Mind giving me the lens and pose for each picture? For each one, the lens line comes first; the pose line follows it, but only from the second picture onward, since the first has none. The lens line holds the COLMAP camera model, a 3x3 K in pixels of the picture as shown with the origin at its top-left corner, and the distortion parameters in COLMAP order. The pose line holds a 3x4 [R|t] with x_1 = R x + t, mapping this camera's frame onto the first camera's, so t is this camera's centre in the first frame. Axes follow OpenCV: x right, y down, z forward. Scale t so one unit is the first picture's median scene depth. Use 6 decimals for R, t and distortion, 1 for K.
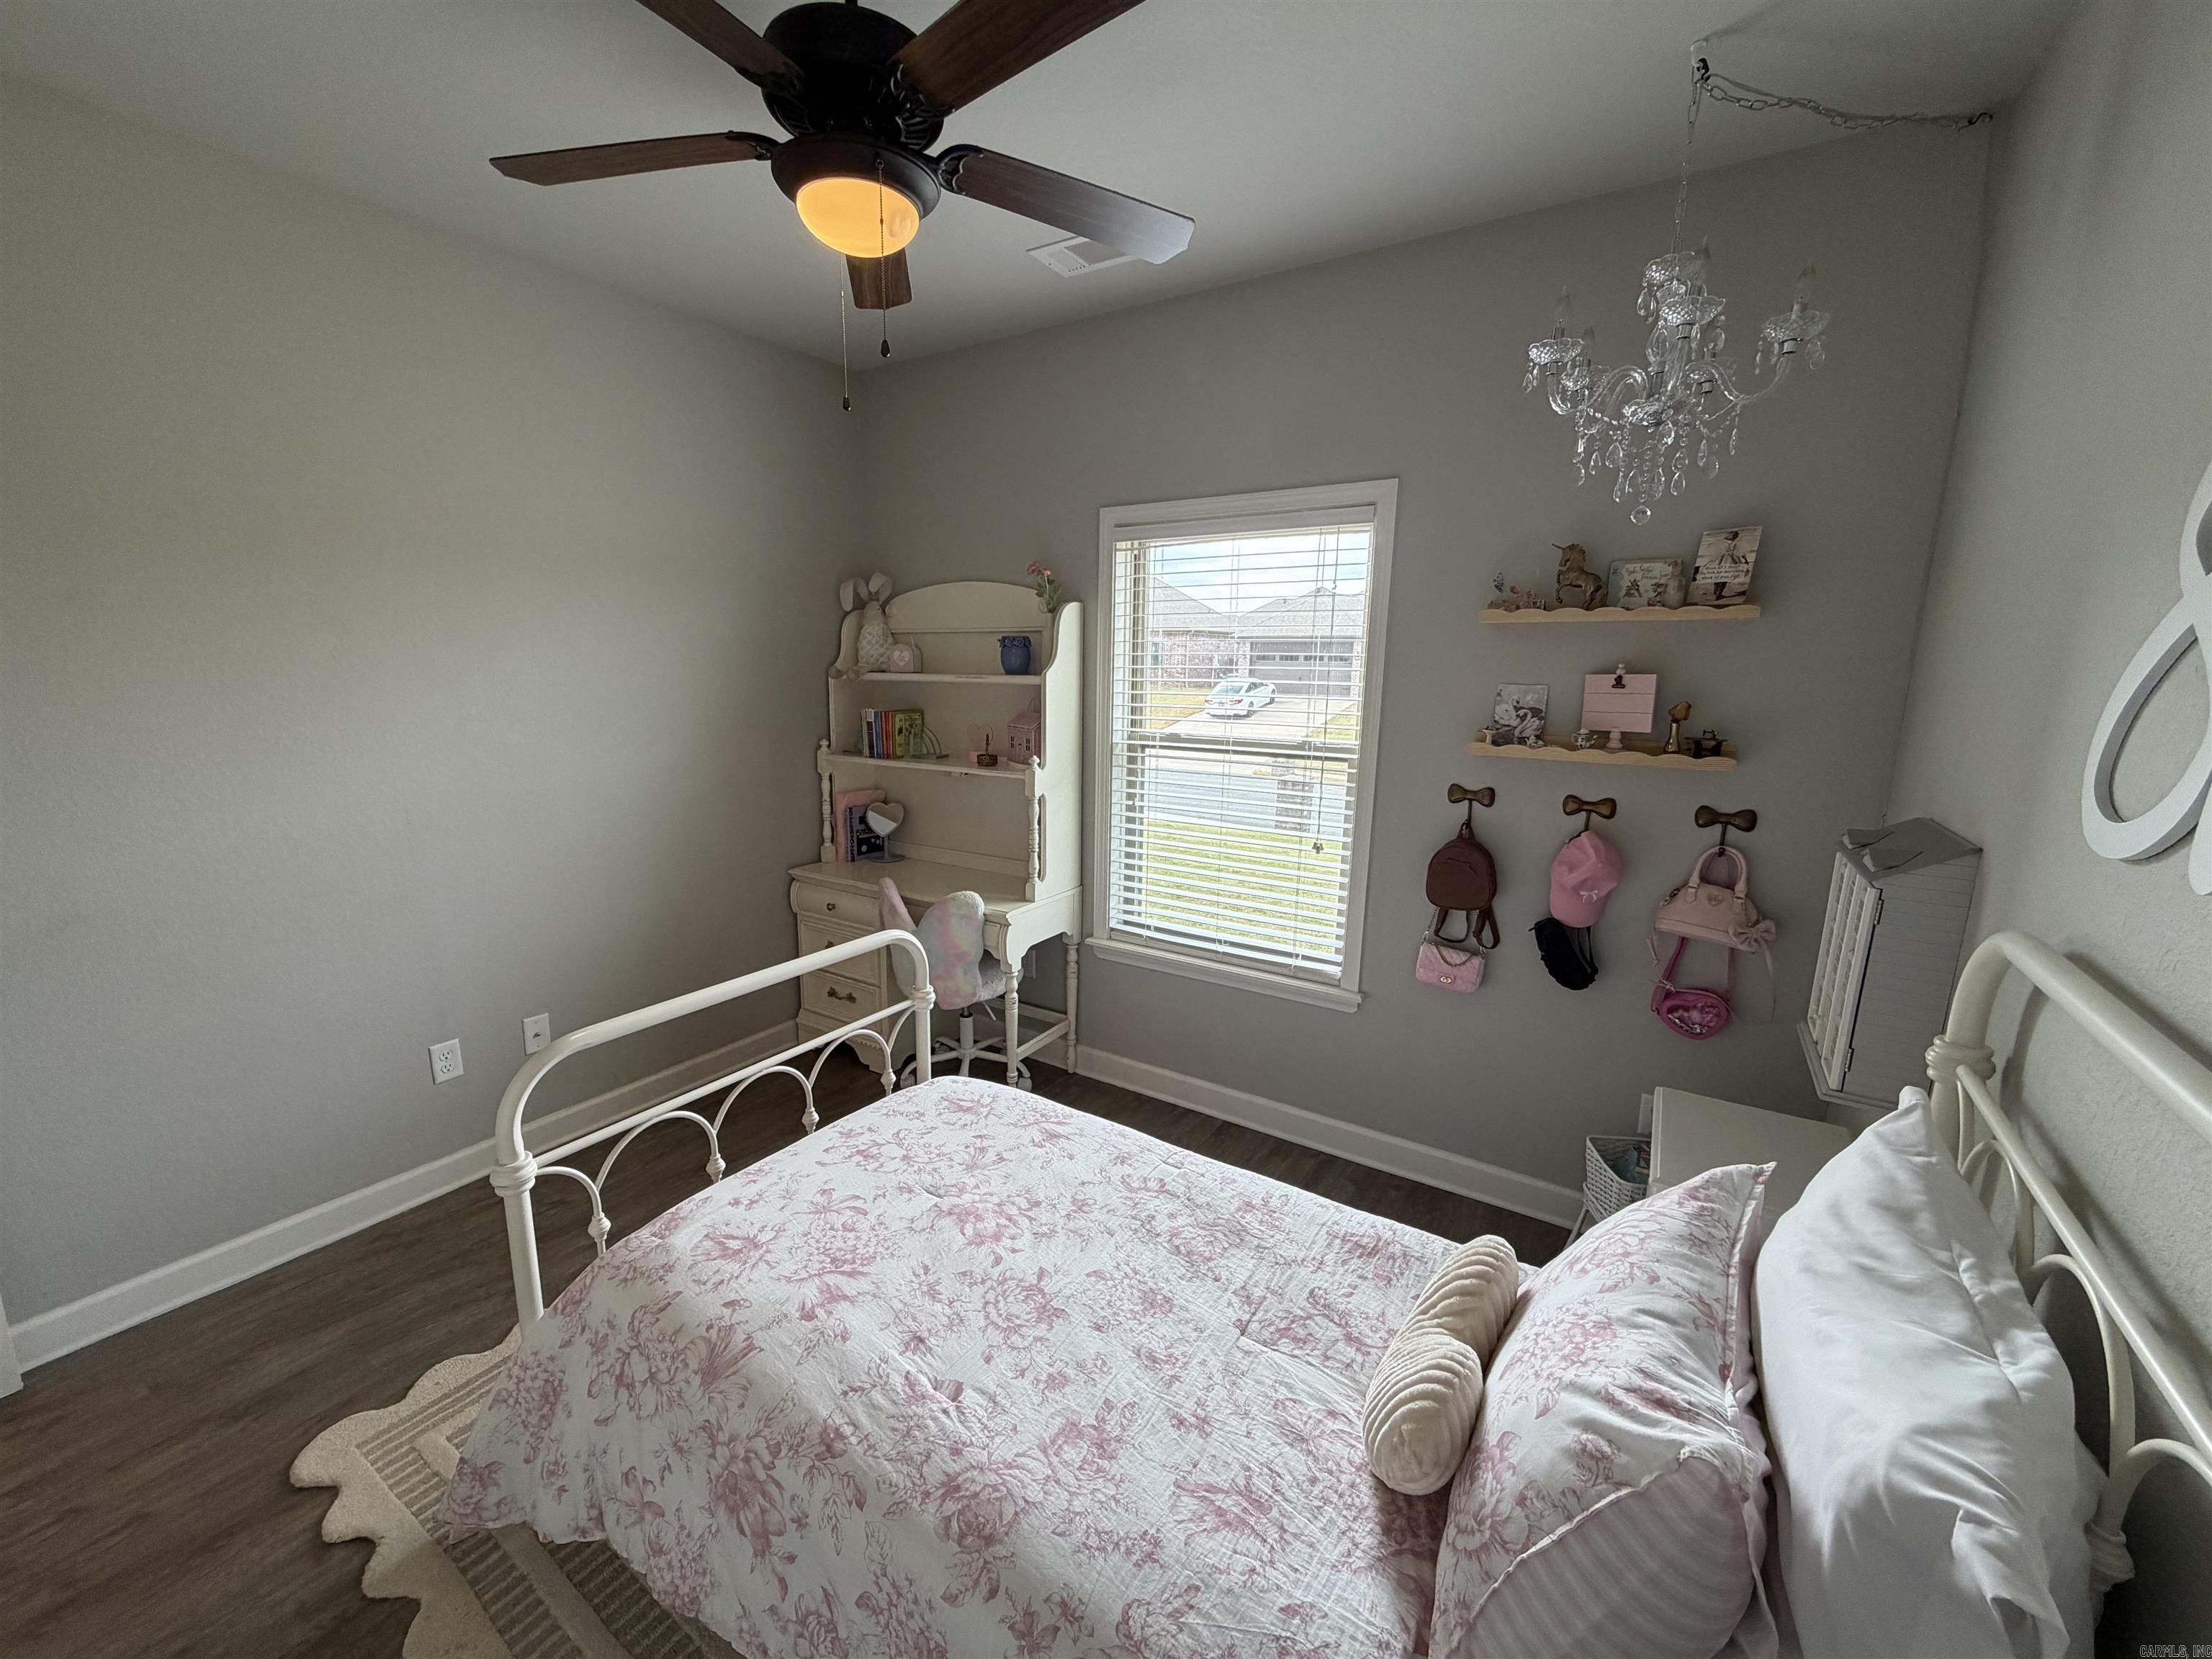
lens RADIAL K [[882.5, 0, 1095.9], [0, 882.5, 832.2], [0, 0, 1]] dist [-0.000749, 0.000417]
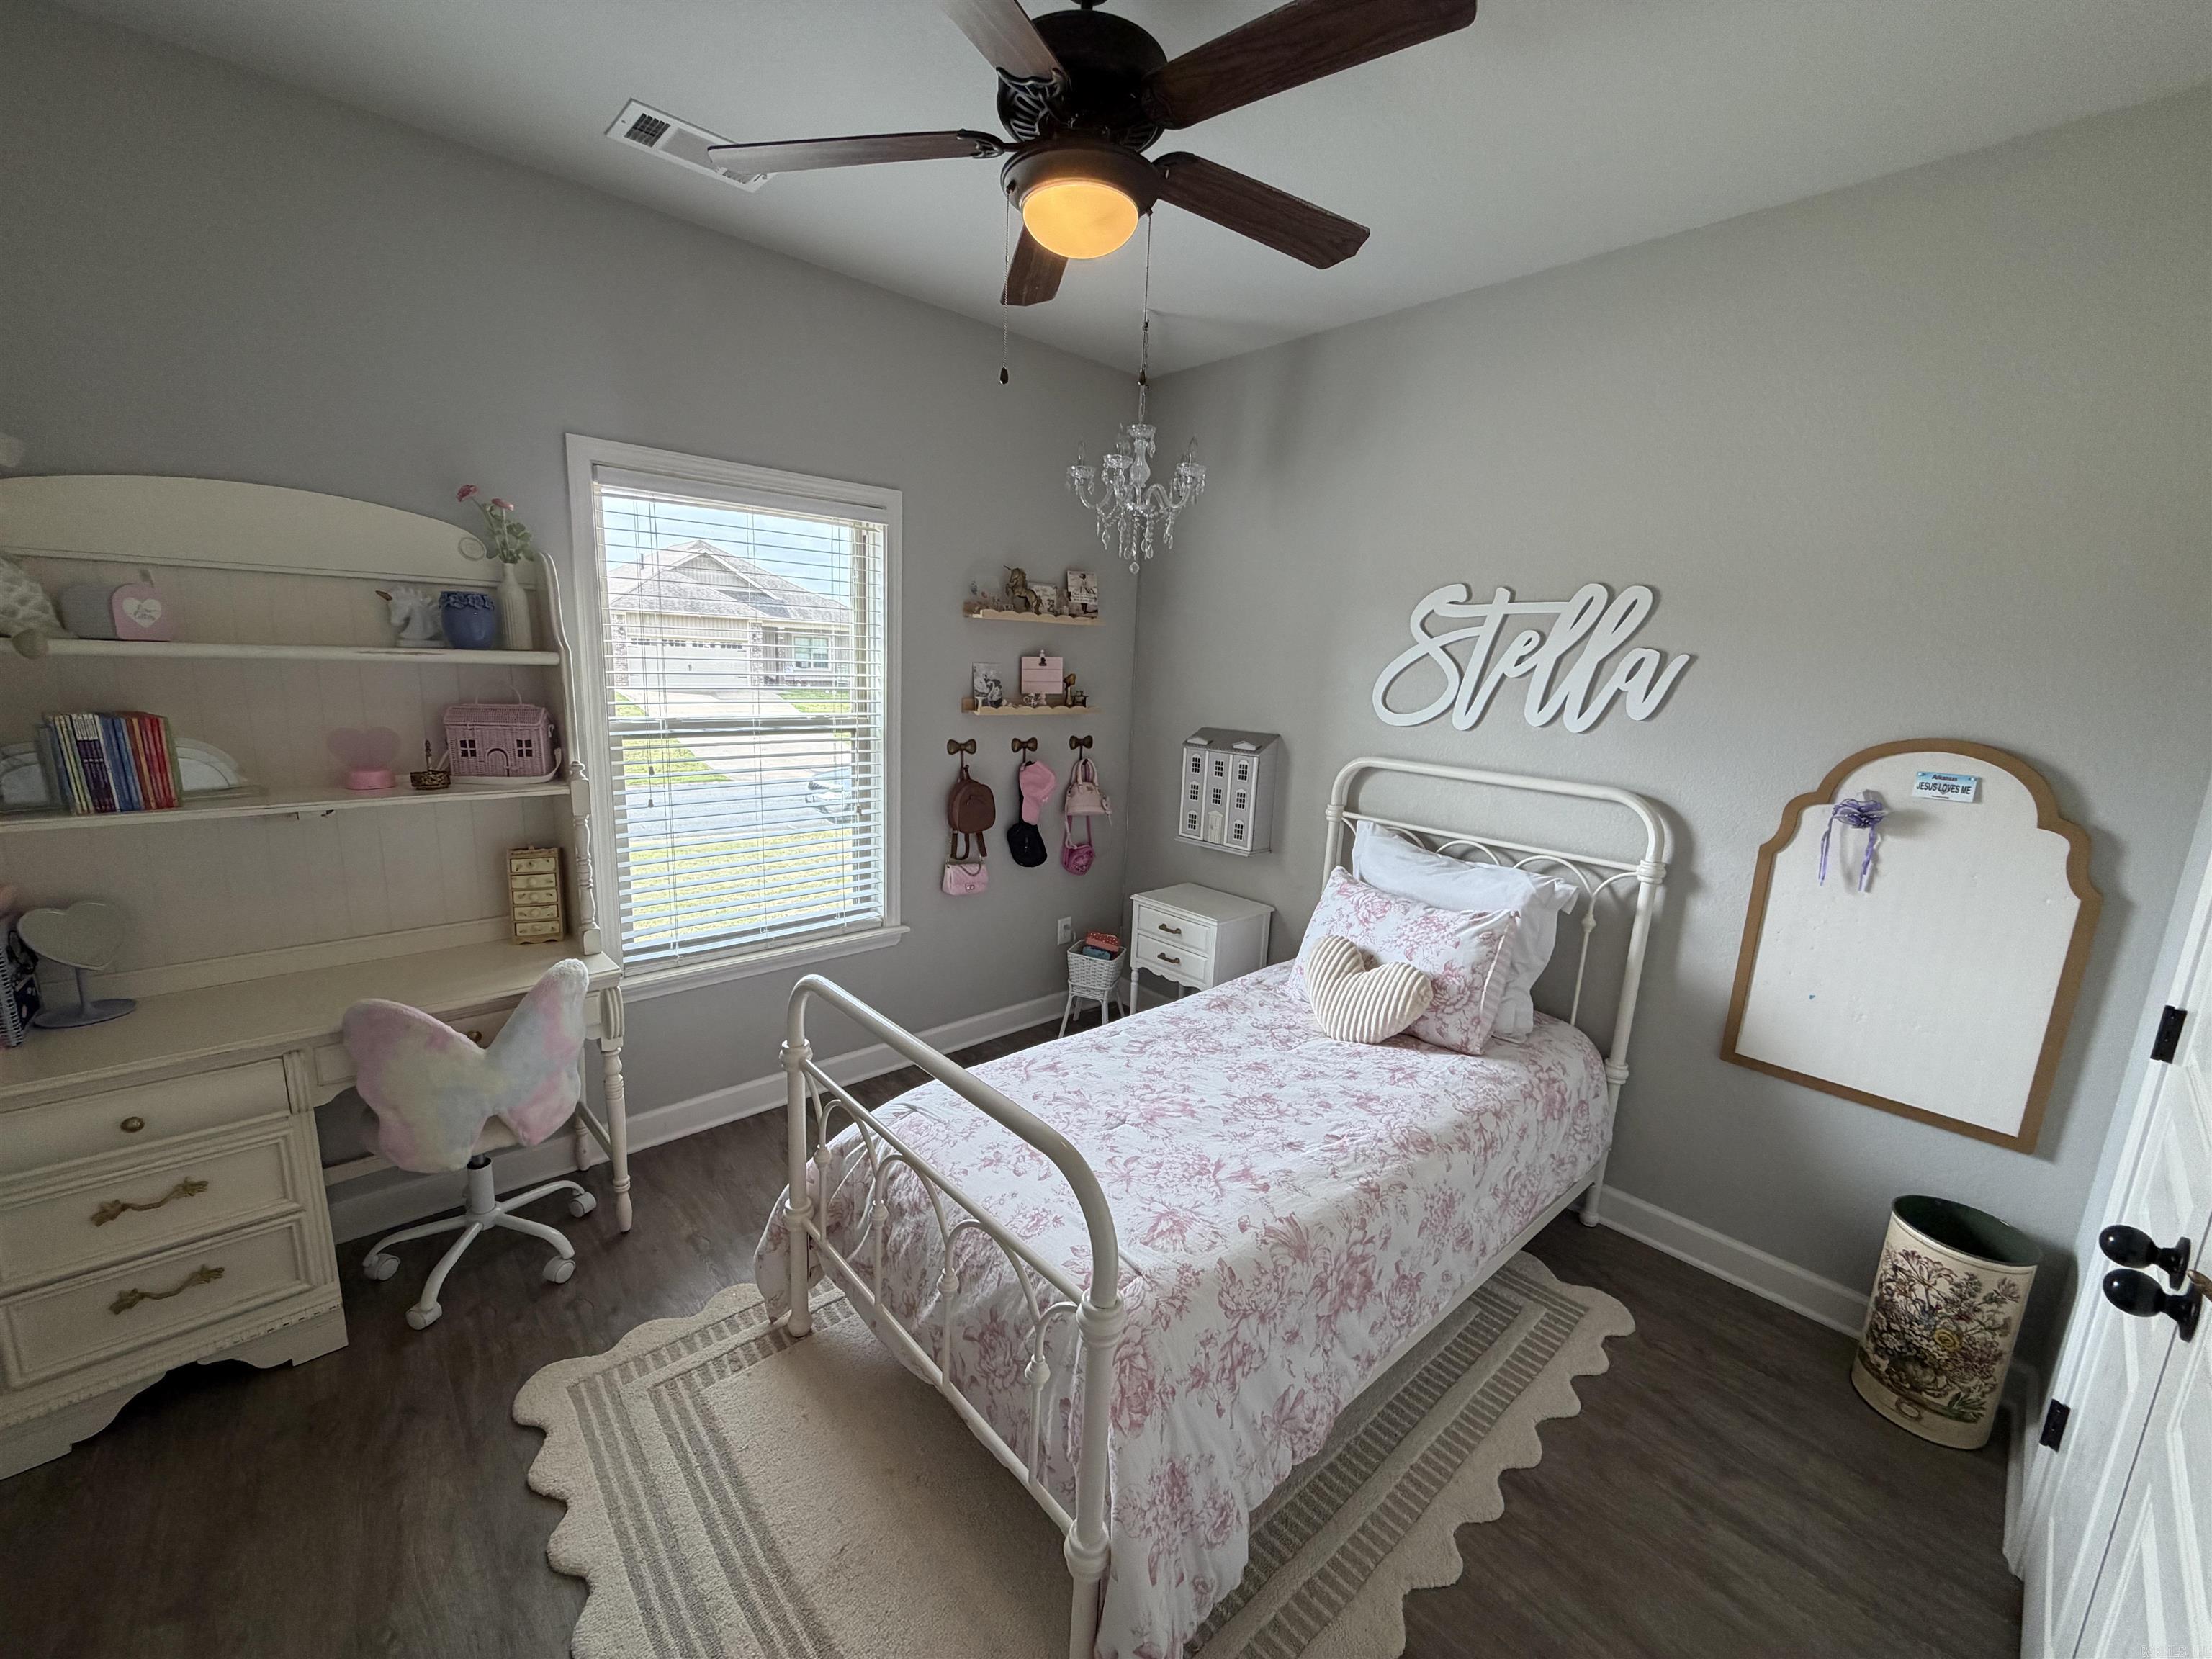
lens RADIAL K [[882.5, 0, 1095.9], [0, 882.5, 832.2], [0, 0, 1]] dist [-0.000749, 0.000417]
pose [[0.249174, -0.191195, 0.949398, -0.864457], [0.147175, 0.976408, 0.158007, -0.103025], [-0.957210, 0.100357, 0.271435, 0.490899]]
